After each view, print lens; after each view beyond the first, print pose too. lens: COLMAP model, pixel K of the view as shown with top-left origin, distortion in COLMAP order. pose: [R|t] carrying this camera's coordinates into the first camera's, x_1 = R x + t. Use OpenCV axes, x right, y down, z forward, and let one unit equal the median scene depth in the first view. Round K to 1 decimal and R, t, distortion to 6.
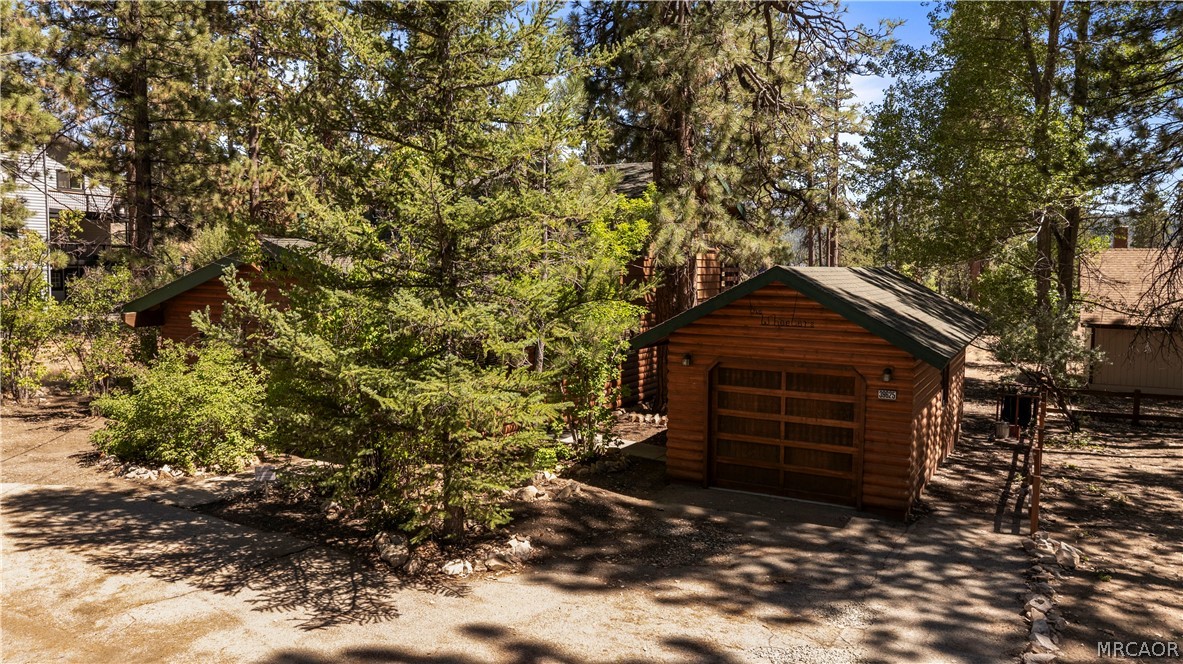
lens RADIAL K [[838.5, 0, 589.2], [0, 838.5, 326.9], [0, 0, 1]] dist [-0.042514, 0.031720]
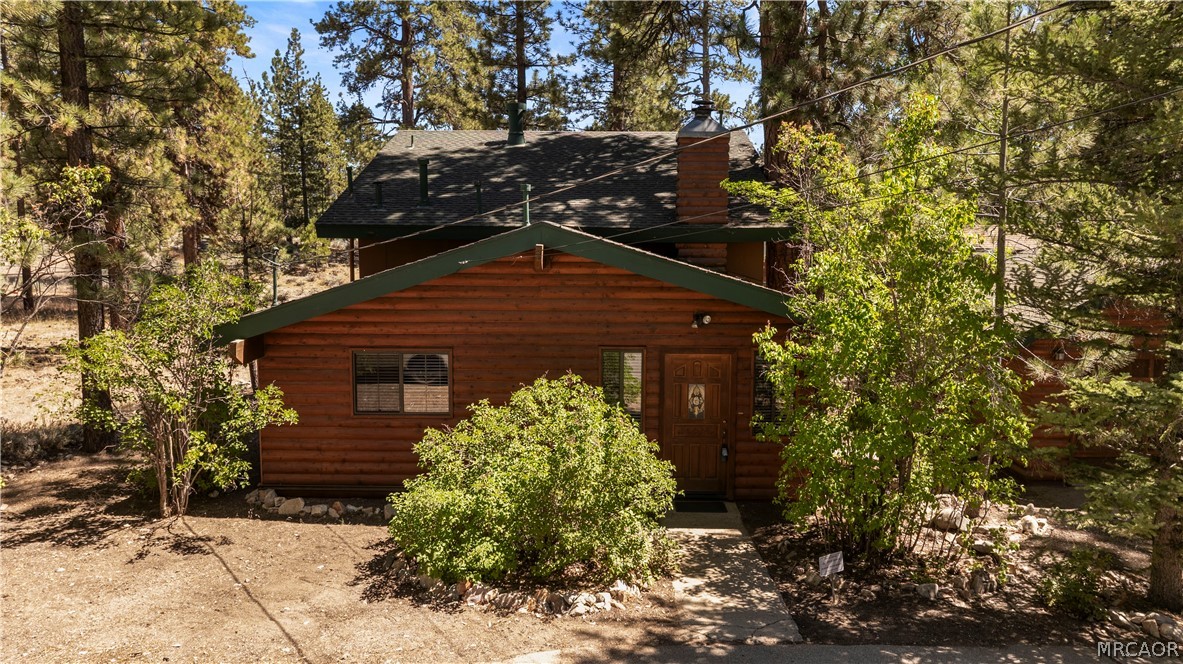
lens RADIAL K [[838.5, 0, 587.9], [0, 838.5, 327.4], [0, 0, 1]] dist [-0.042514, 0.031720]
pose [[0.879190, -0.061746, 0.472454, -1.139246], [0.043028, 0.997805, 0.050334, -0.087504], [-0.474524, -0.023924, 0.879917, 0.616796]]
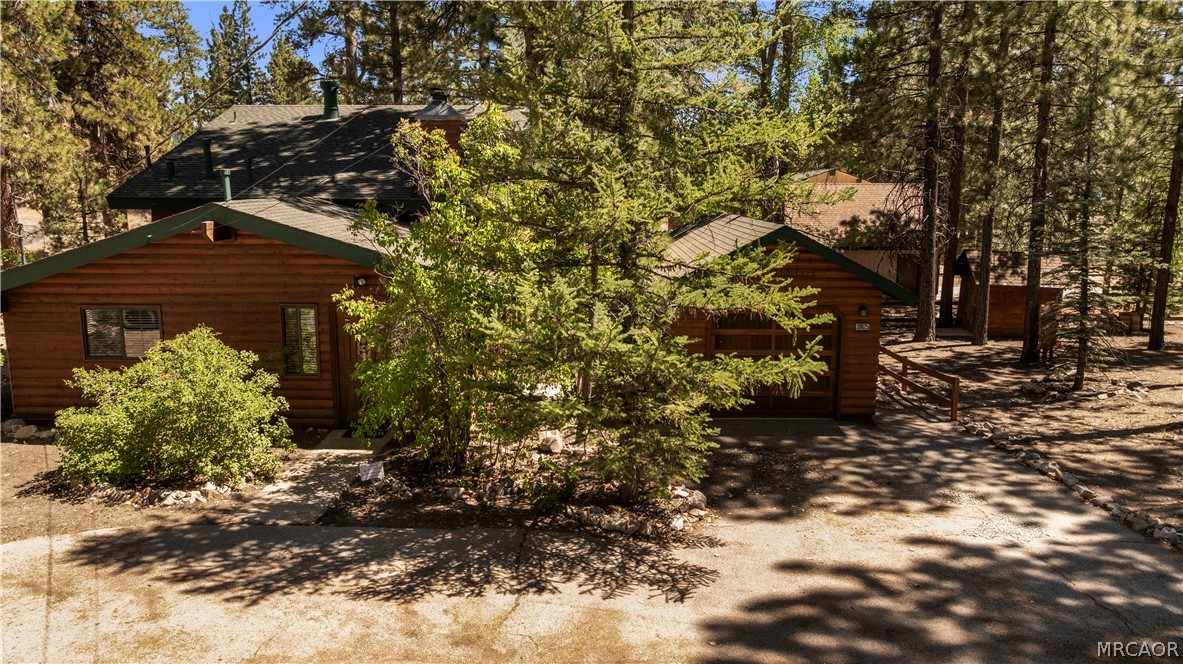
lens RADIAL K [[838.5, 0, 592.7], [0, 838.5, 338.9], [0, 0, 1]] dist [-0.042514, 0.031720]
pose [[0.880620, -0.095675, 0.464063, -0.752517], [0.043550, 0.991600, 0.121794, -0.091225], [-0.471818, -0.087044, 0.877389, 0.110431]]
